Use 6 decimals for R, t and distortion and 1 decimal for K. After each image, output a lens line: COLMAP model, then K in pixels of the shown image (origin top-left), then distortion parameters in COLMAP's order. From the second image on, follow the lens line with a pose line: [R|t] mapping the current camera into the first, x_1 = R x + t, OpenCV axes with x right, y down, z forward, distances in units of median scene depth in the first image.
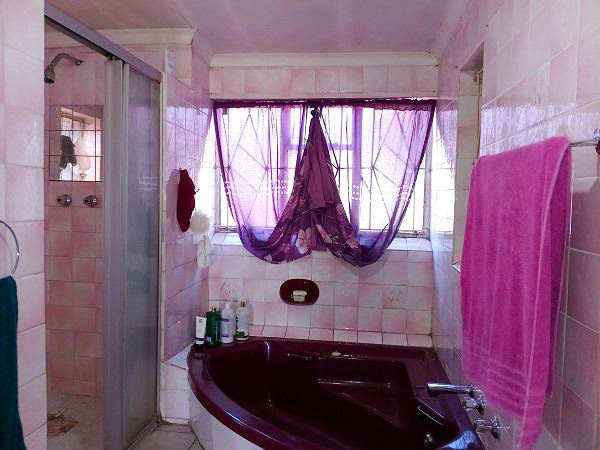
lens RADIAL K [[471.0, 0, 290.1], [0, 471.0, 219.6], [0, 0, 1]] dist [0.033966, -0.067399]
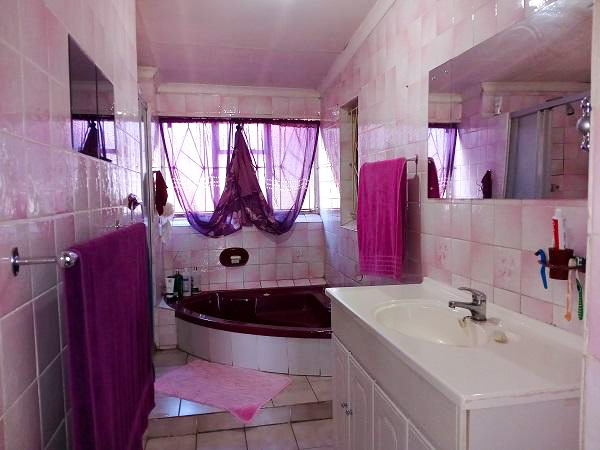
lens RADIAL K [[471.0, 0, 300.3], [0, 471.0, 226.1], [0, 0, 1]] dist [0.033966, -0.067399]
pose [[0.943391, -0.055956, 0.326927, -0.253795], [0.047931, 0.998320, 0.032558, 0.027326], [-0.328200, -0.015045, 0.944488, -0.389663]]
